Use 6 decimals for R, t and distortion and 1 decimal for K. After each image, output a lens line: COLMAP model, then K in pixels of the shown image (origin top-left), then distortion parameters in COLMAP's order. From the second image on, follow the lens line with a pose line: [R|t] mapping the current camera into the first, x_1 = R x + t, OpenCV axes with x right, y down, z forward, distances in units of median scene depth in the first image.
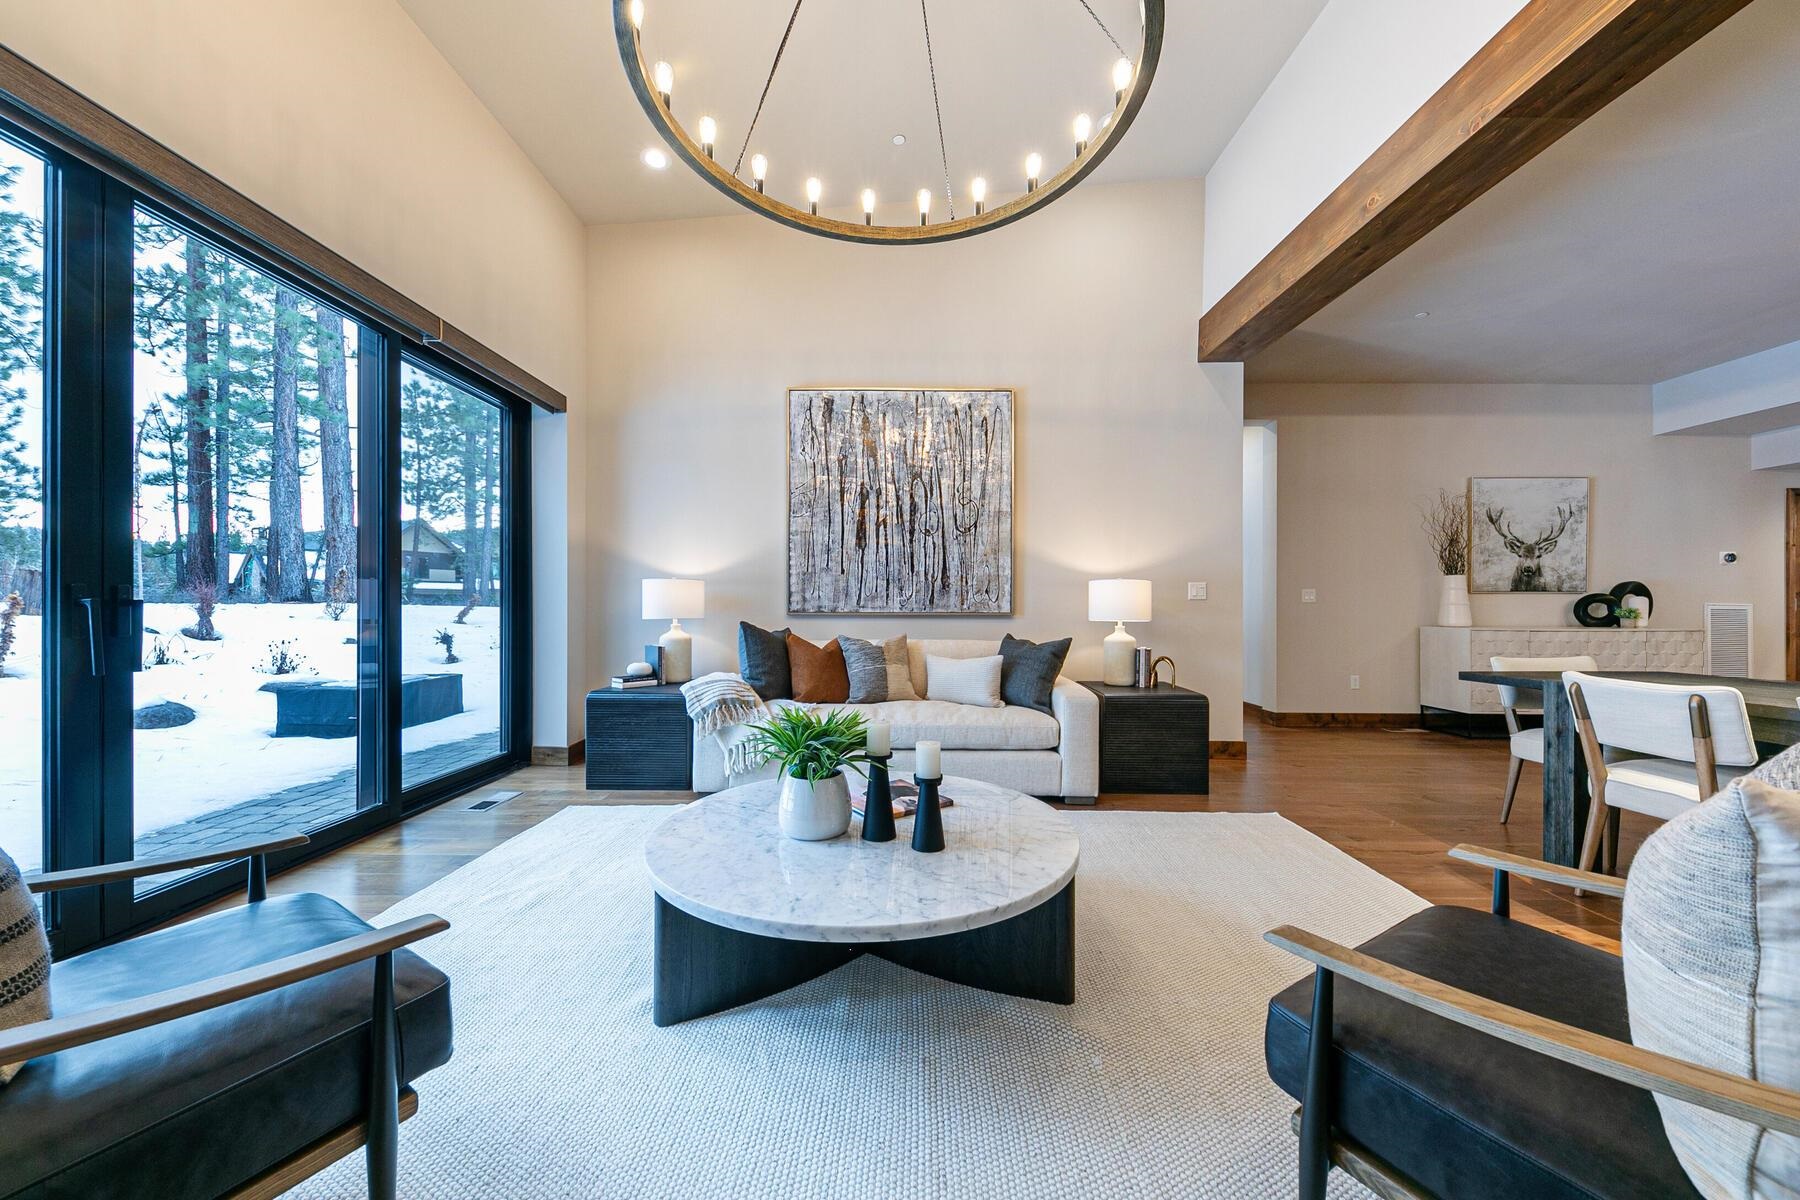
lens RADIAL K [[629.4, 0, 905.1], [0, 629.4, 605.3], [0, 0, 1]] dist [0.001434, -0.001981]
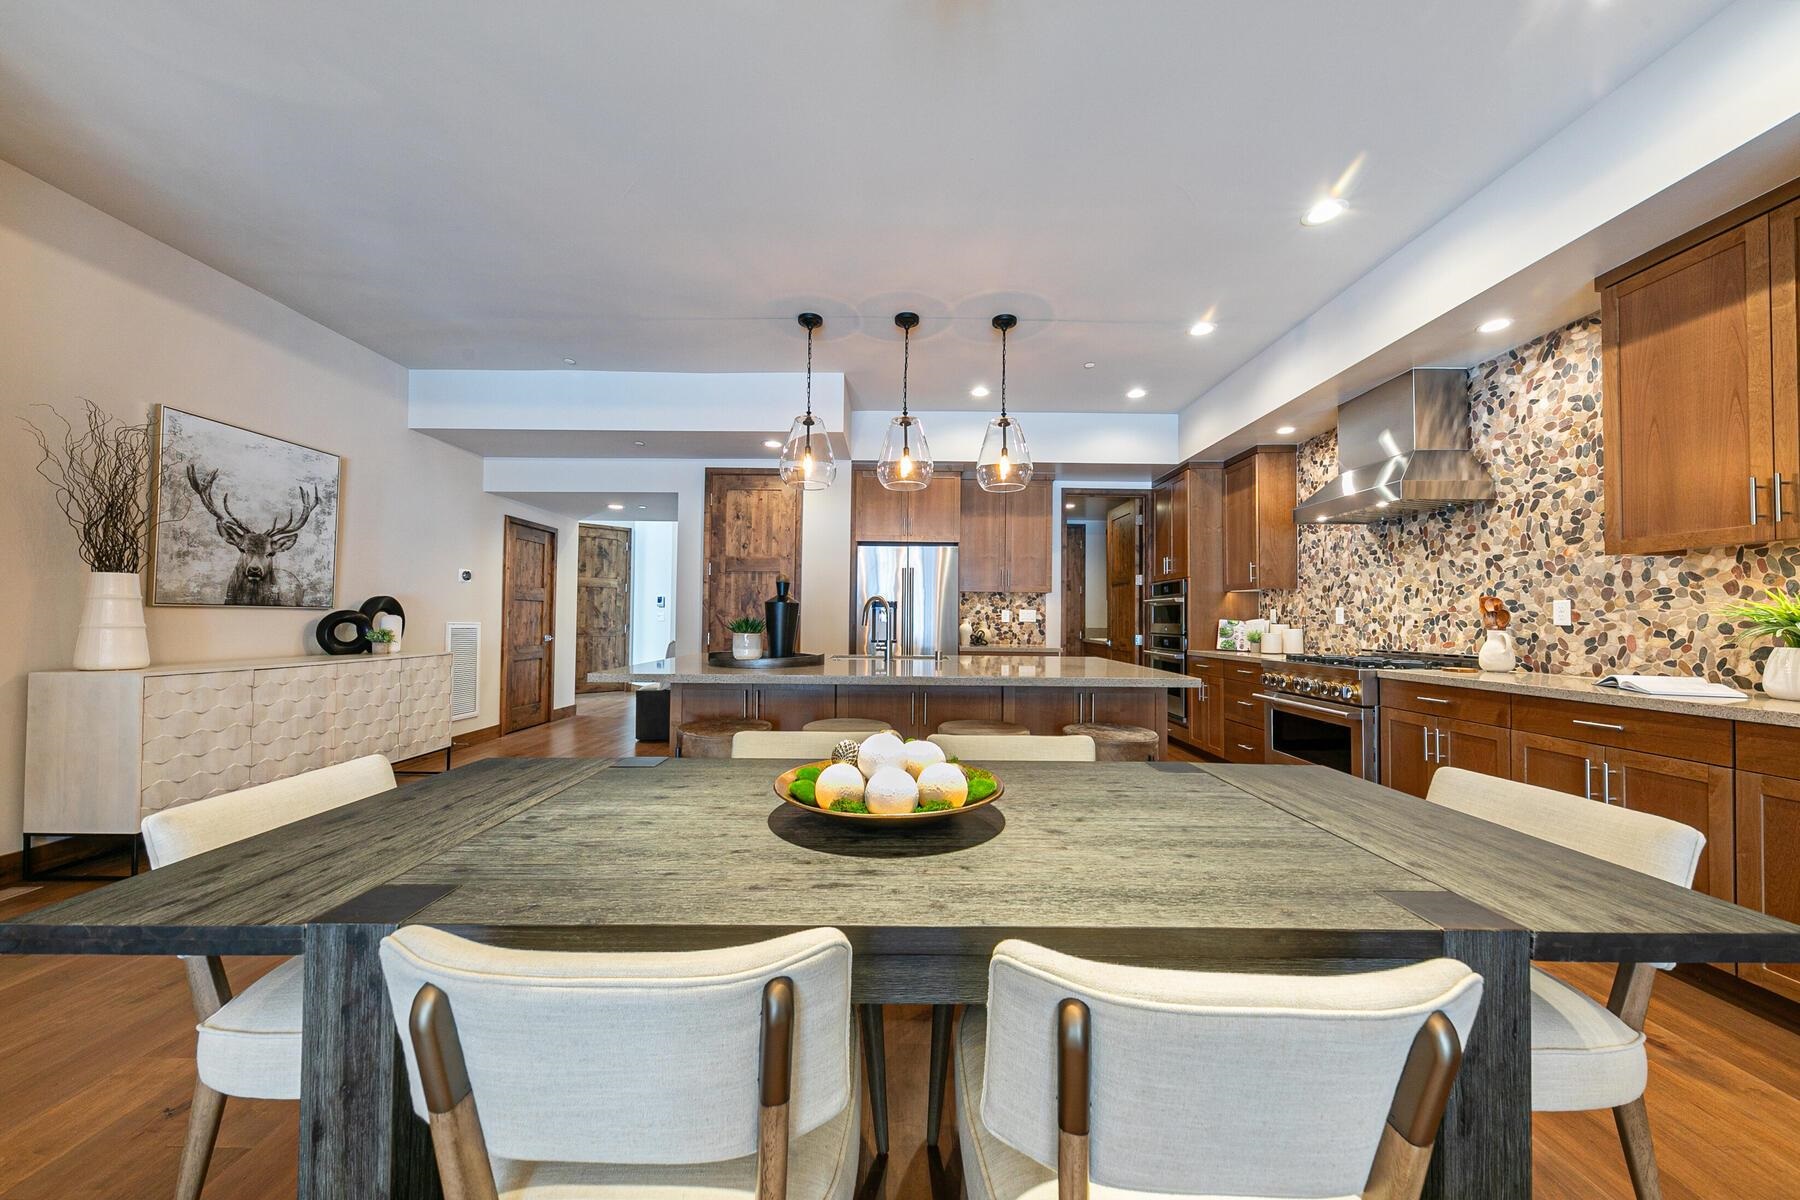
lens RADIAL K [[629.4, 0, 905.1], [0, 629.4, 605.3], [0, 0, 1]] dist [0.001434, -0.001981]
pose [[-0.015700, 0.021620, 0.999643, 0.323346], [-0.013027, 0.999677, -0.021825, -0.016644], [-0.999792, -0.013365, -0.015413, 0.329542]]
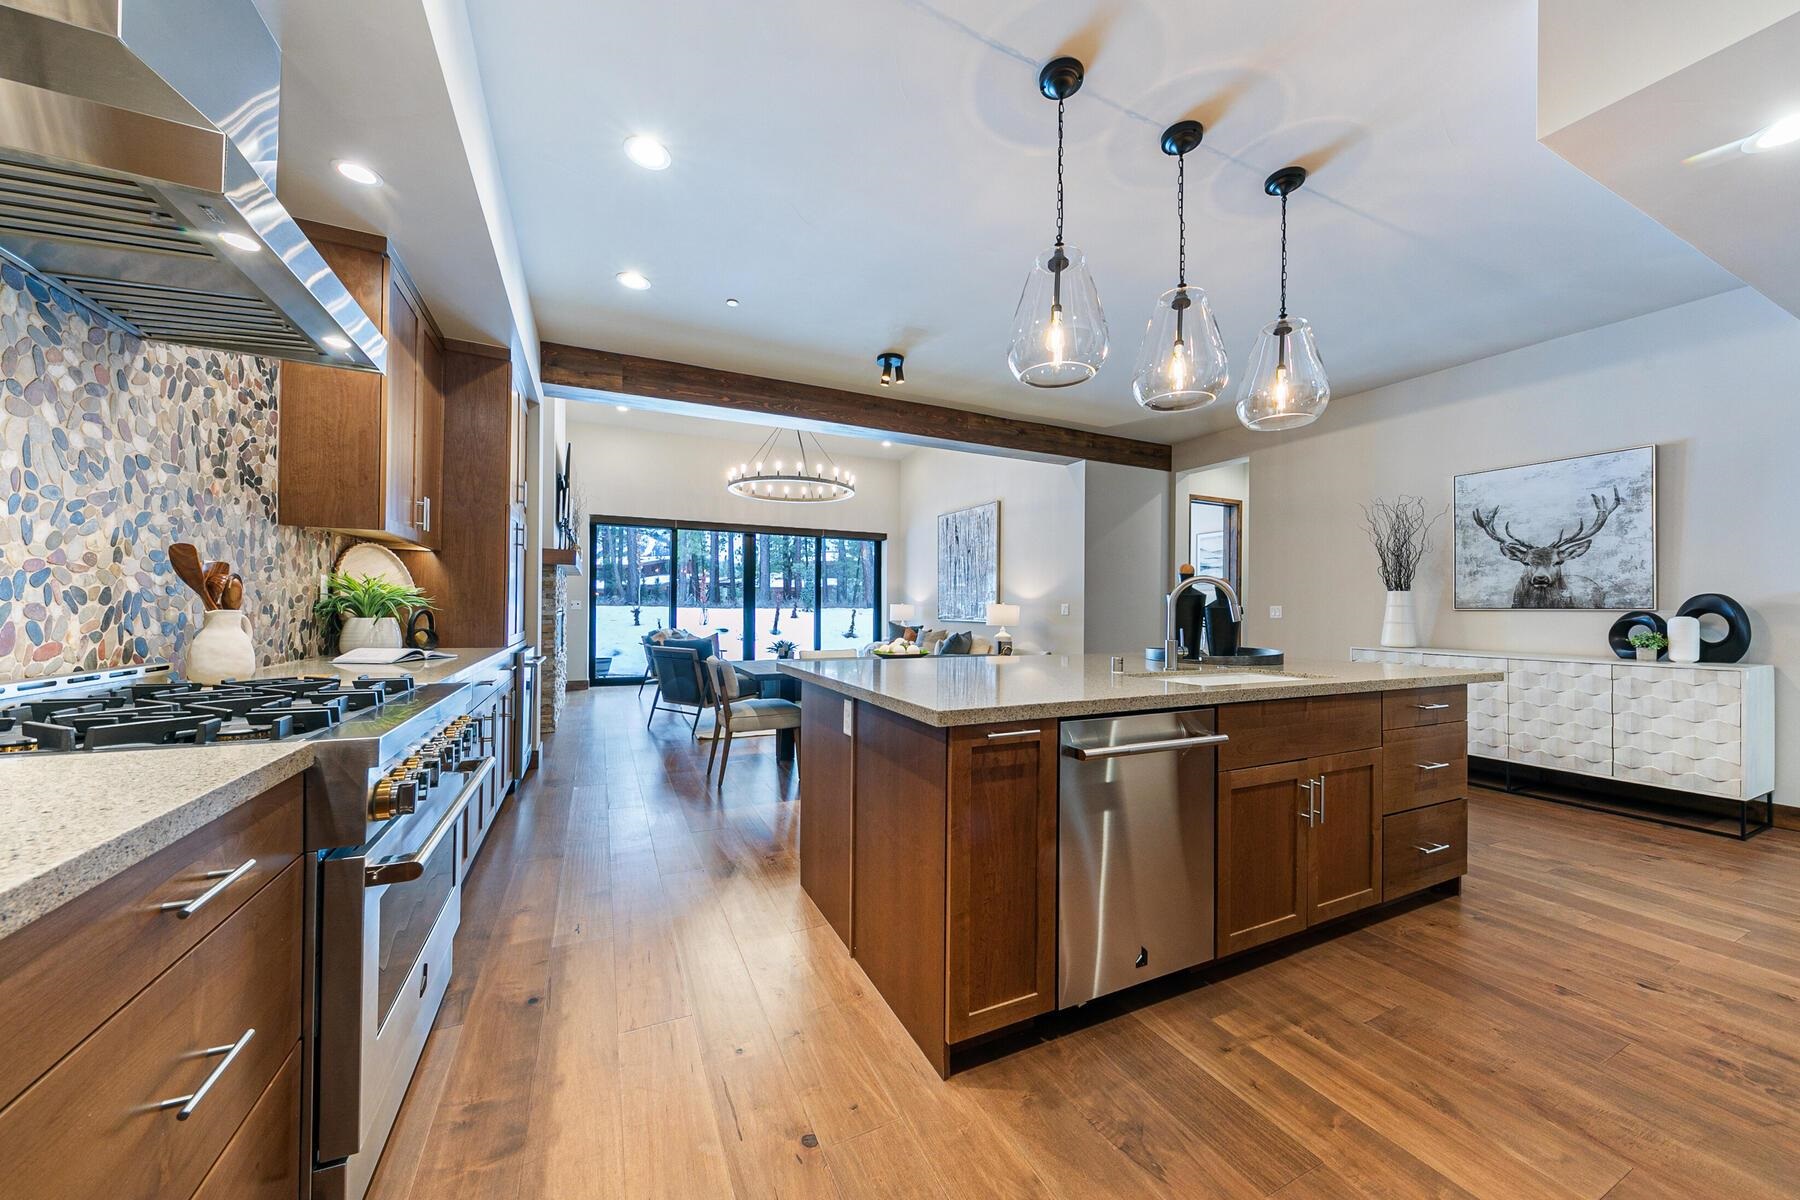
lens RADIAL K [[629.4, 0, 905.1], [0, 629.4, 605.3], [0, 0, 1]] dist [0.001434, -0.001981]
pose [[0.447140, -0.003301, -0.894458, 1.343336], [-0.006471, 0.999955, -0.006925, -0.015328], [0.894441, 0.008884, 0.447099, -0.056238]]
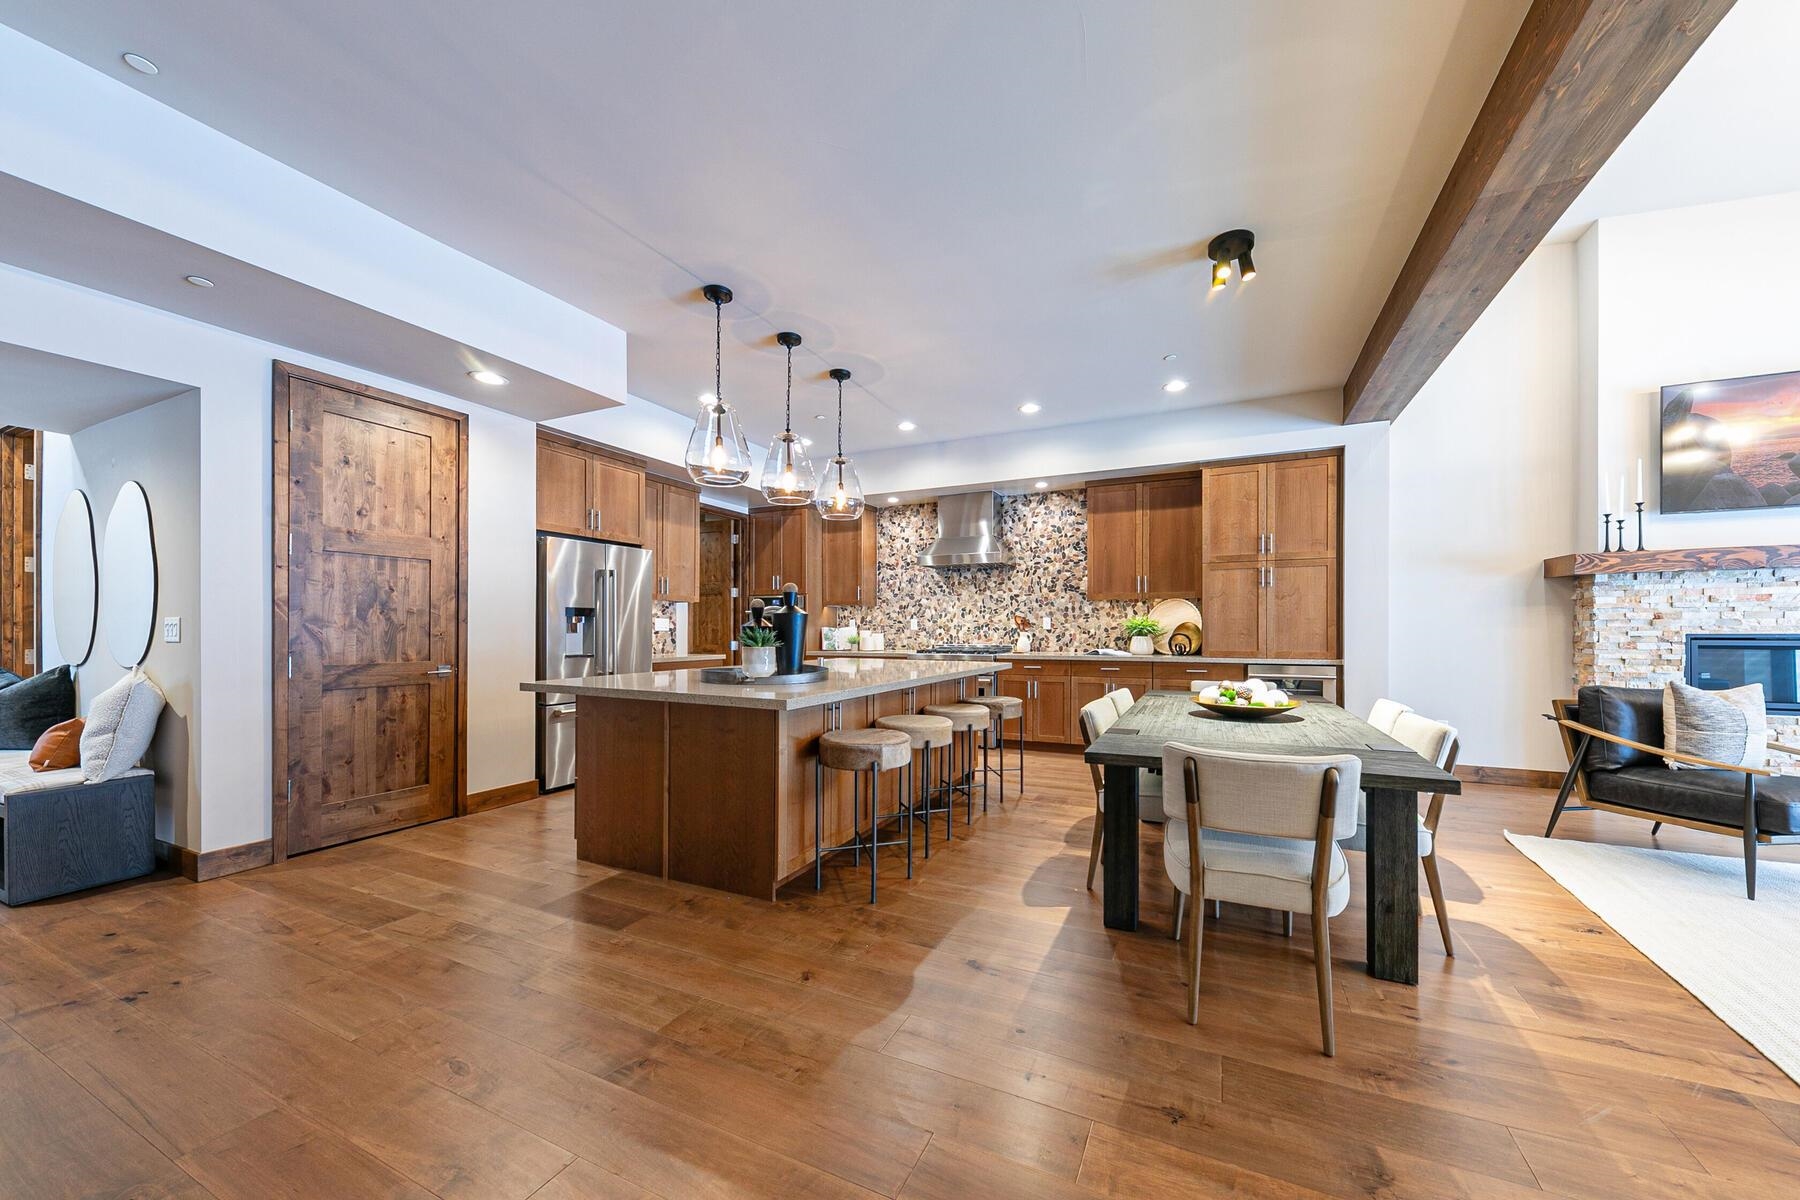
lens RADIAL K [[629.7, 0, 915.3], [0, 629.7, 632.2], [0, 0, 1]] dist [0.000008, -0.000053]
pose [[-0.910262, -0.003209, 0.414020, 0.592234], [-0.002417, 0.999994, 0.002436, -0.015433], [-0.414026, 0.001216, -0.910264, 0.933898]]
